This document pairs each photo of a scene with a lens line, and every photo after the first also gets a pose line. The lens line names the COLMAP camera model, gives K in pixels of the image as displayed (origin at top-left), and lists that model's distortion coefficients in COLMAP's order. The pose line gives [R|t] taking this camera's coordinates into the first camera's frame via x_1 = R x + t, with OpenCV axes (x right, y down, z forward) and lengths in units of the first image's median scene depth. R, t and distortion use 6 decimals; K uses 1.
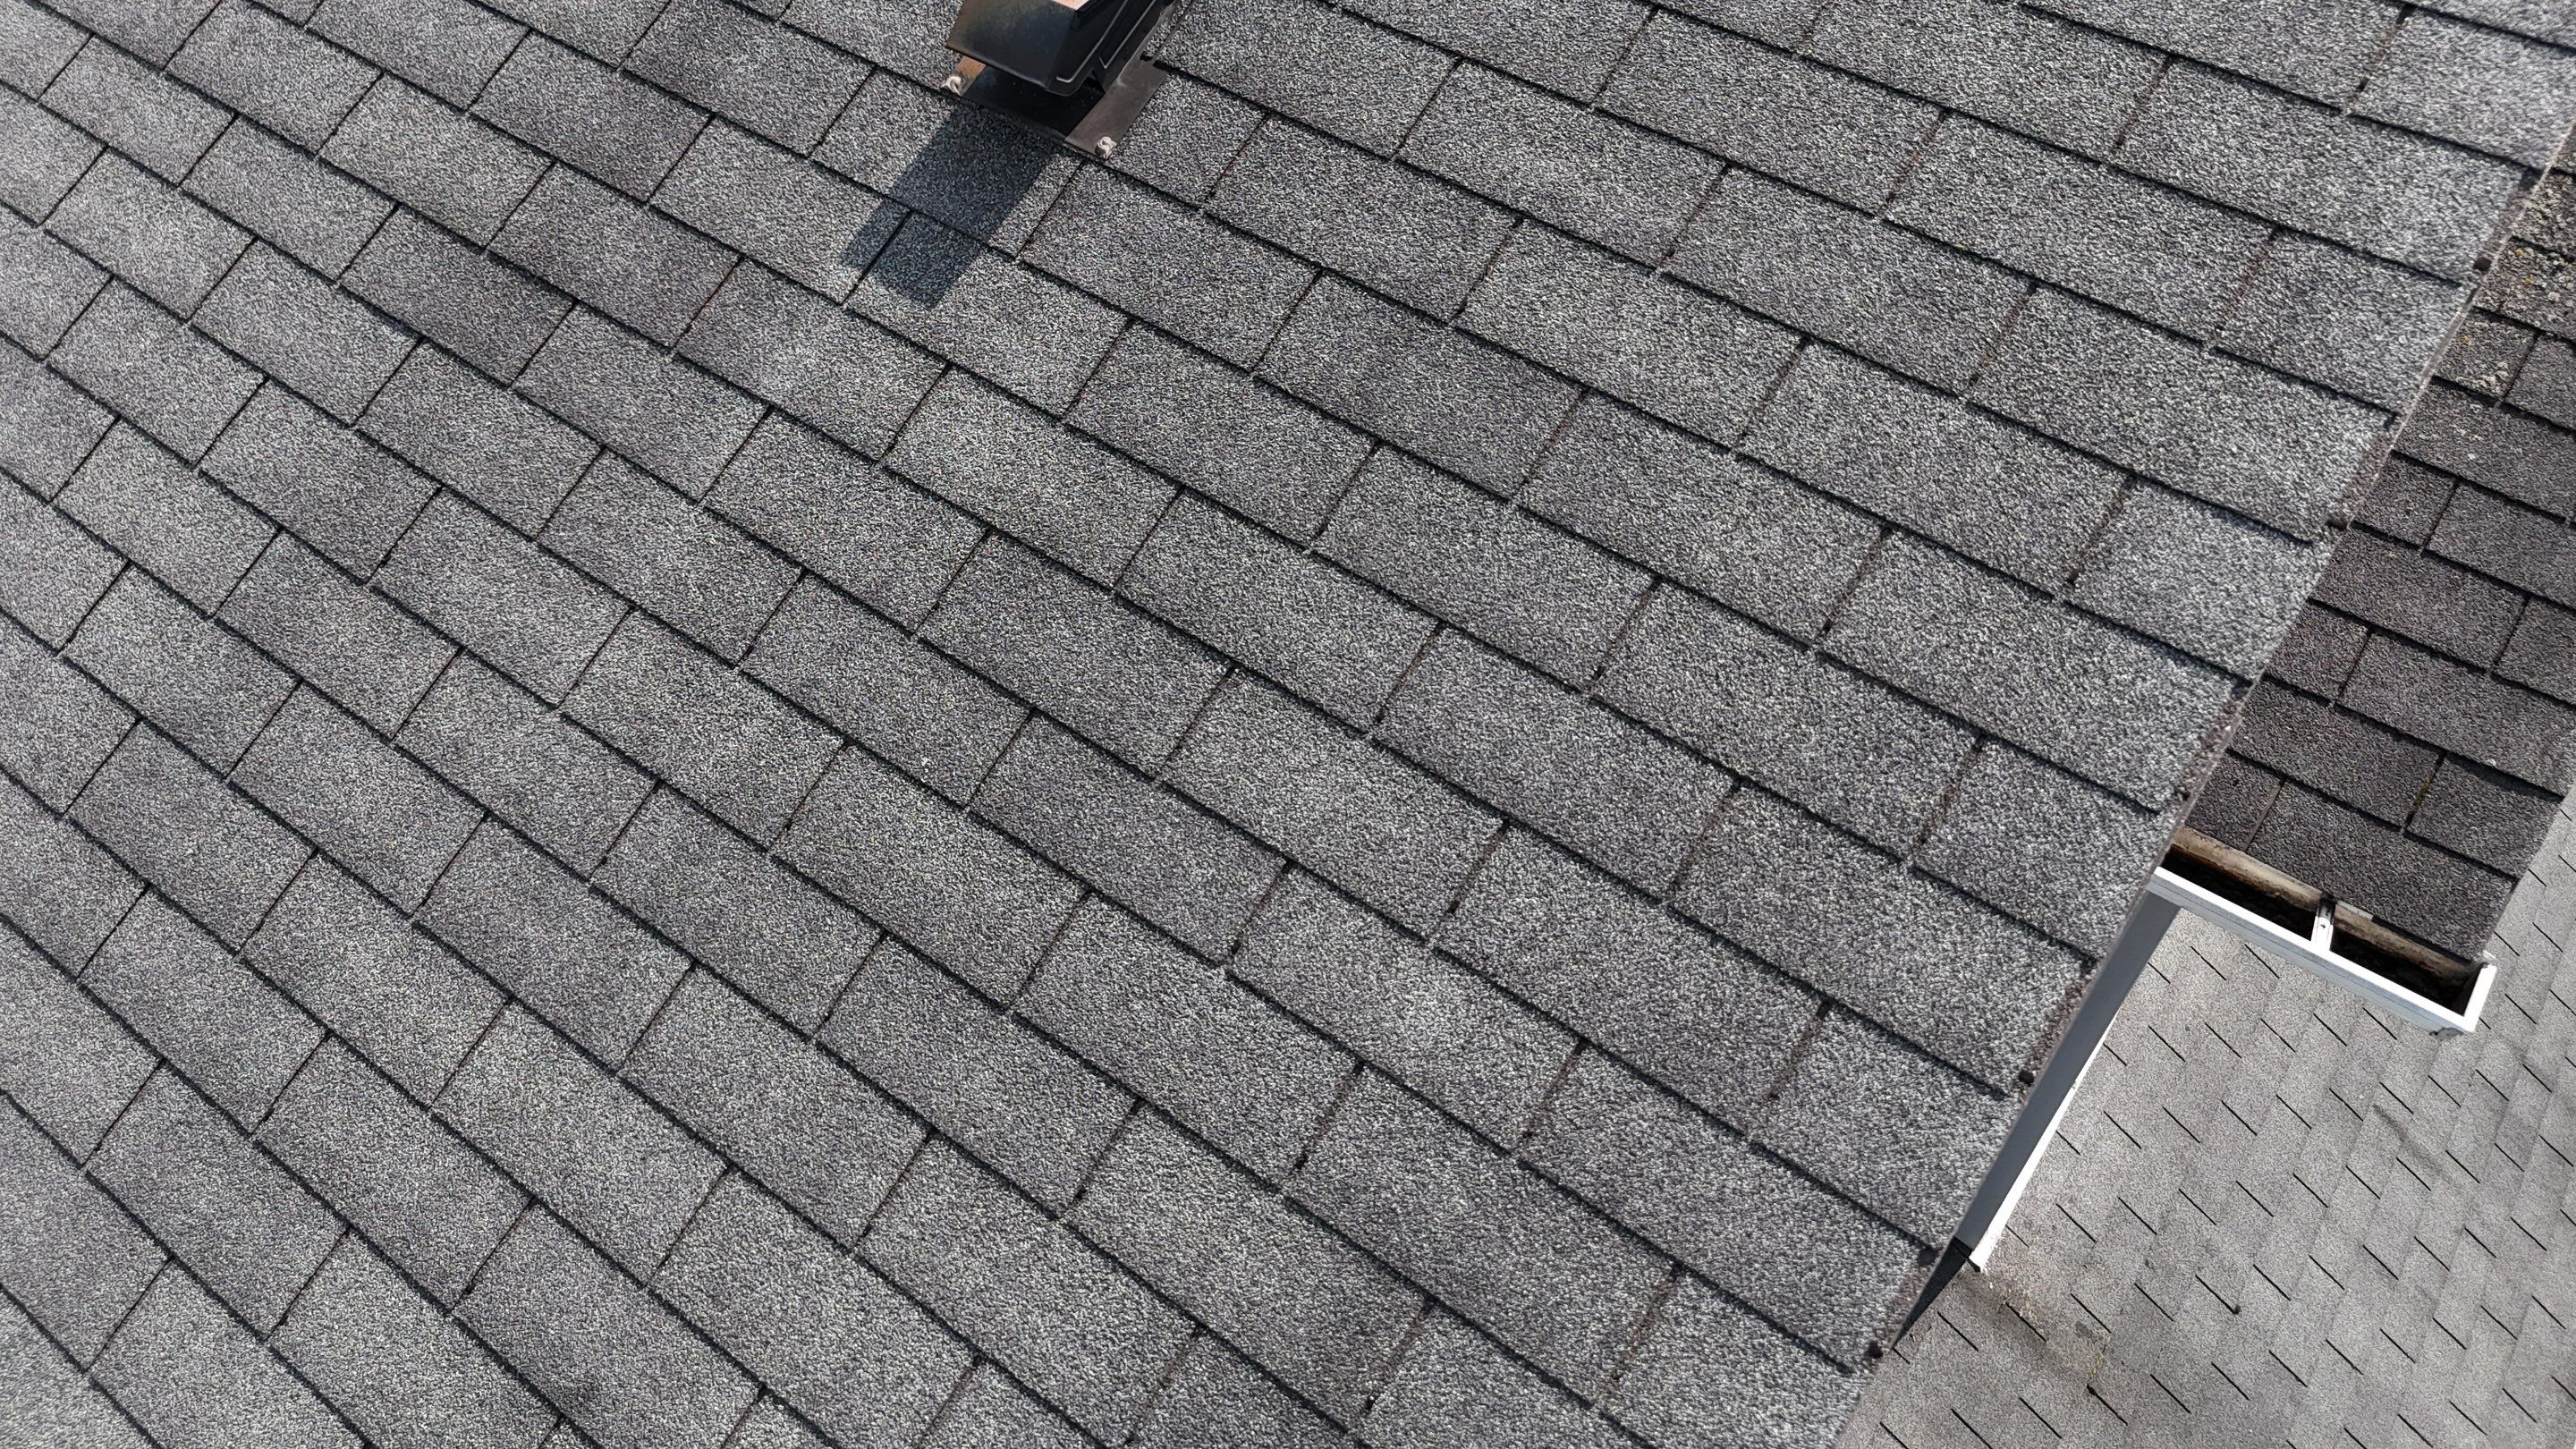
lens RADIAL K [[1926.9, 0, 1288.2], [0, 1926.9, 718.0], [0, 0, 1]] dist [0.013472, -0.033617]
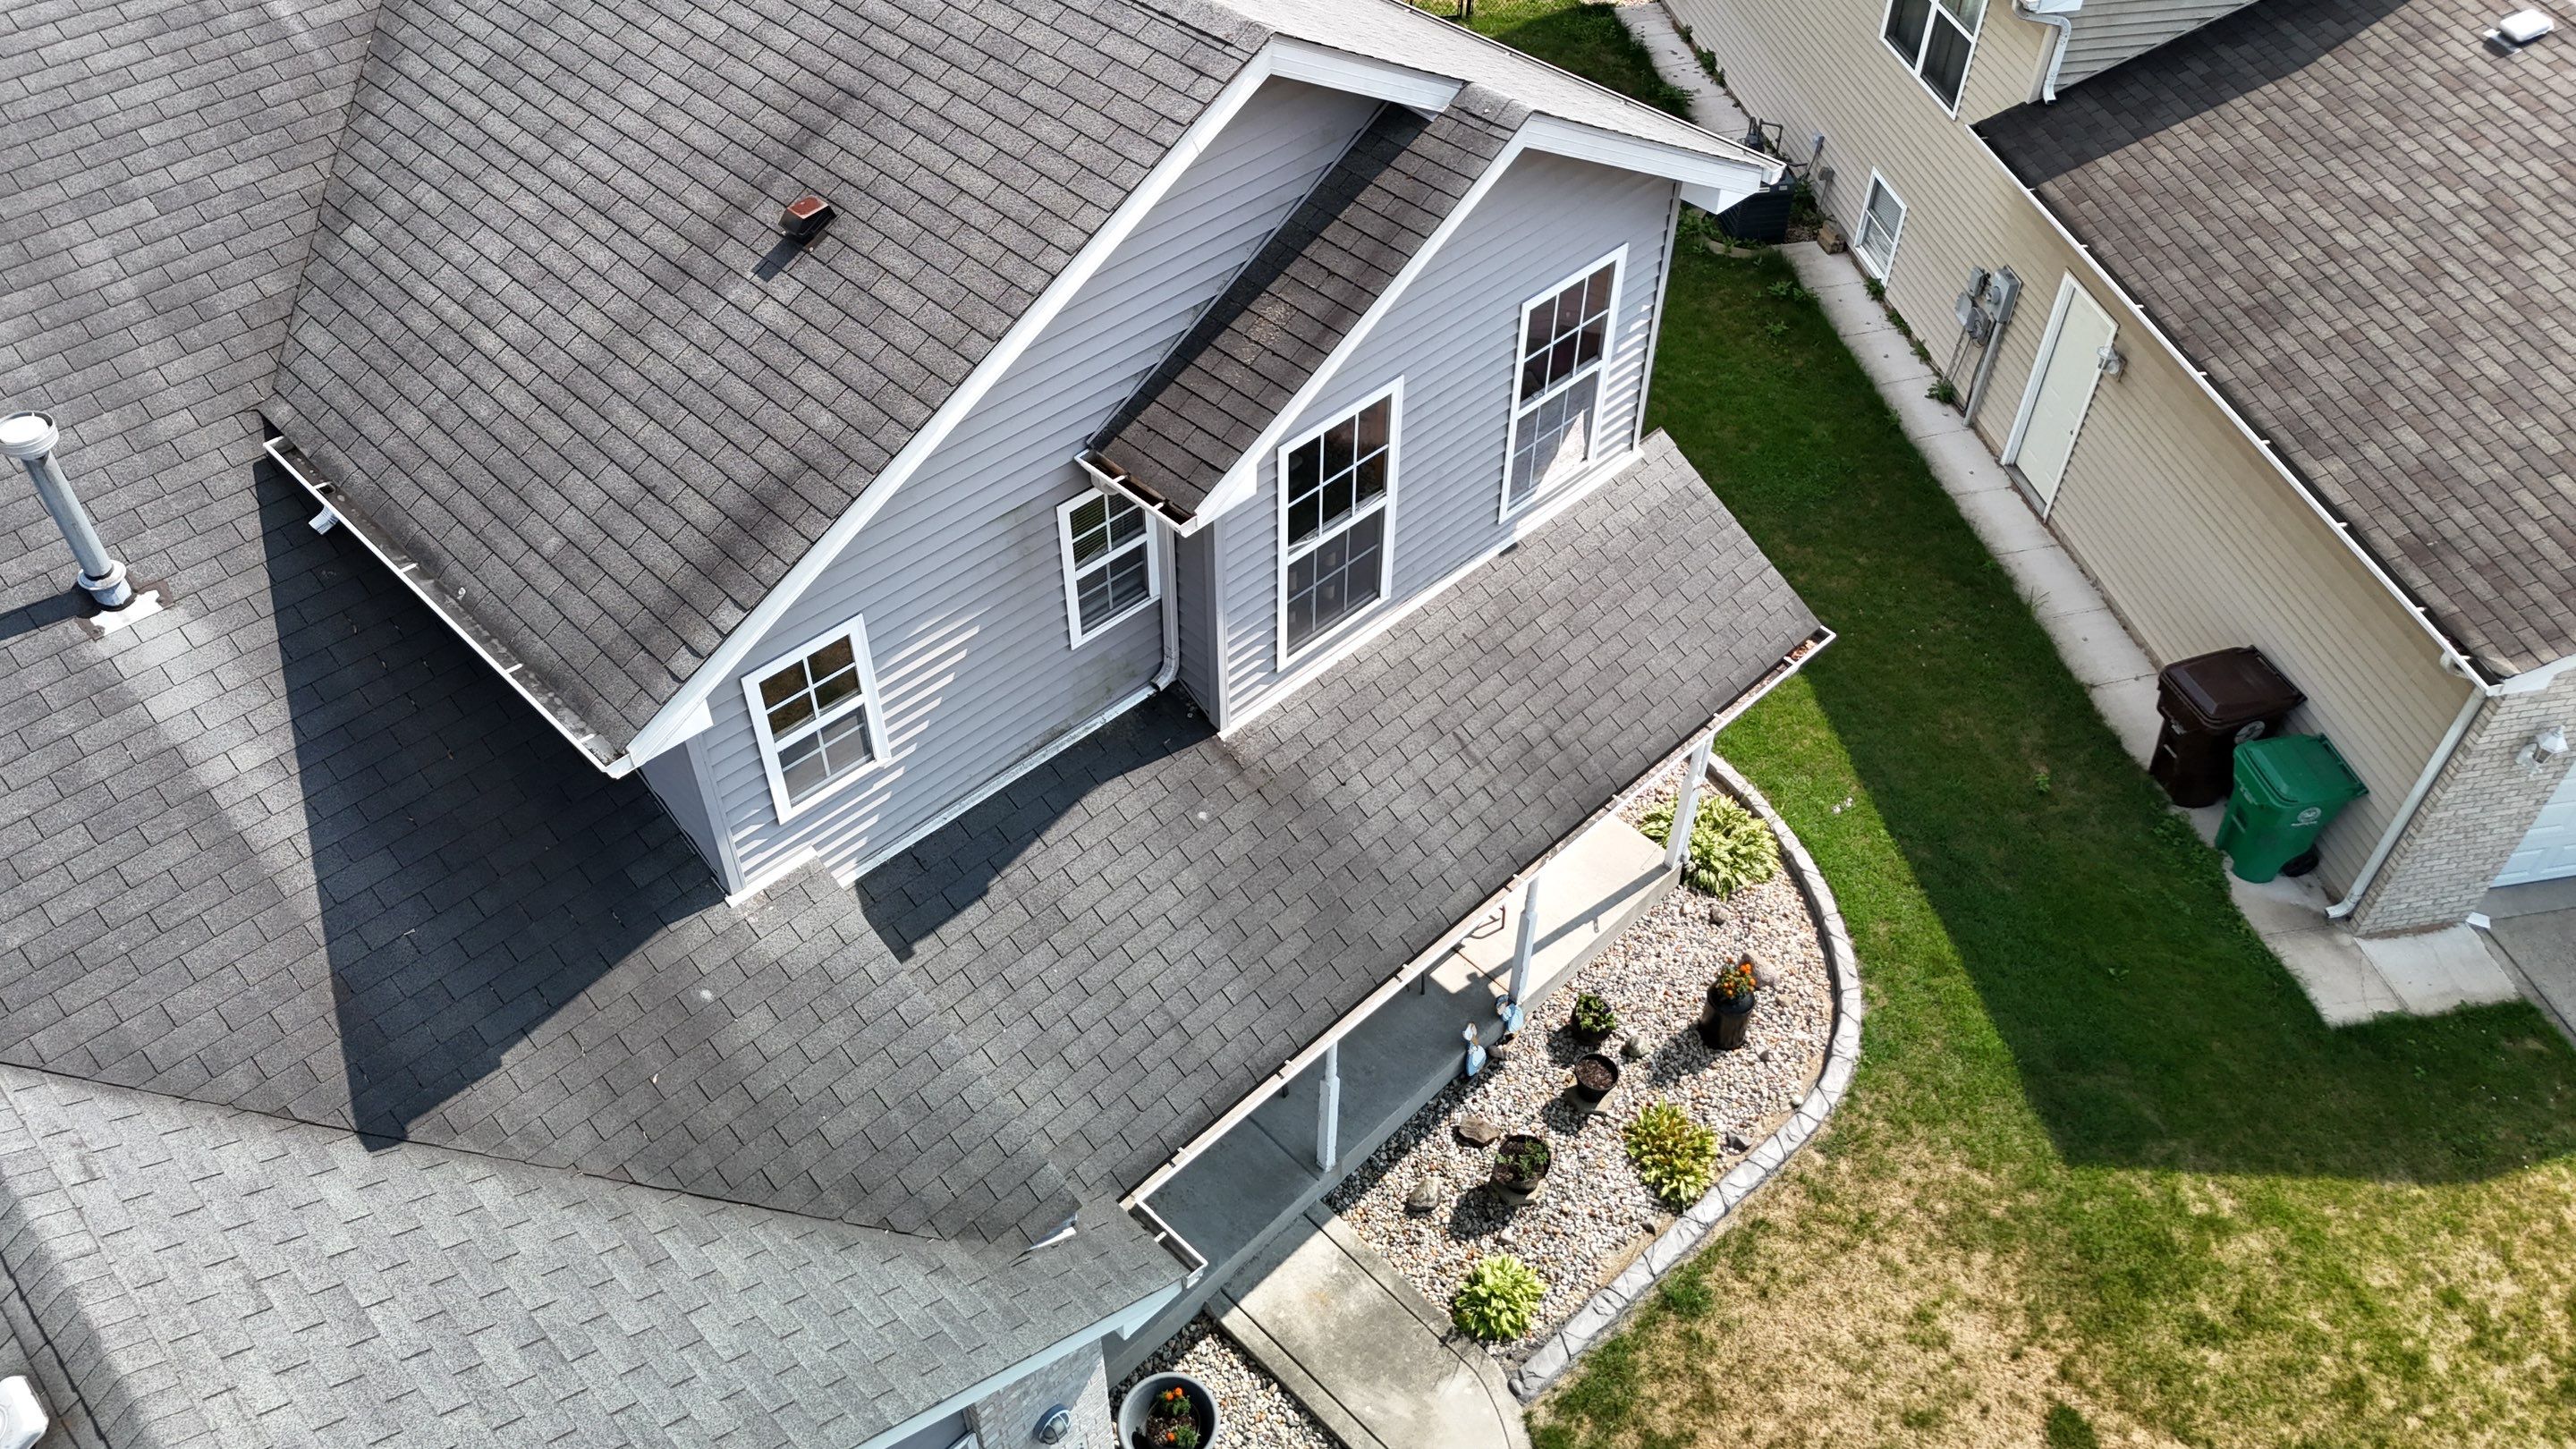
lens RADIAL K [[1926.9, 0, 1284.8], [0, 1926.9, 729.1], [0, 0, 1]] dist [0.013472, -0.033617]
pose [[0.986883, 0.106306, -0.121497, 1.615781], [-0.115758, 0.990549, -0.073569, 0.977357], [0.112528, 0.086668, 0.989862, -3.111760]]
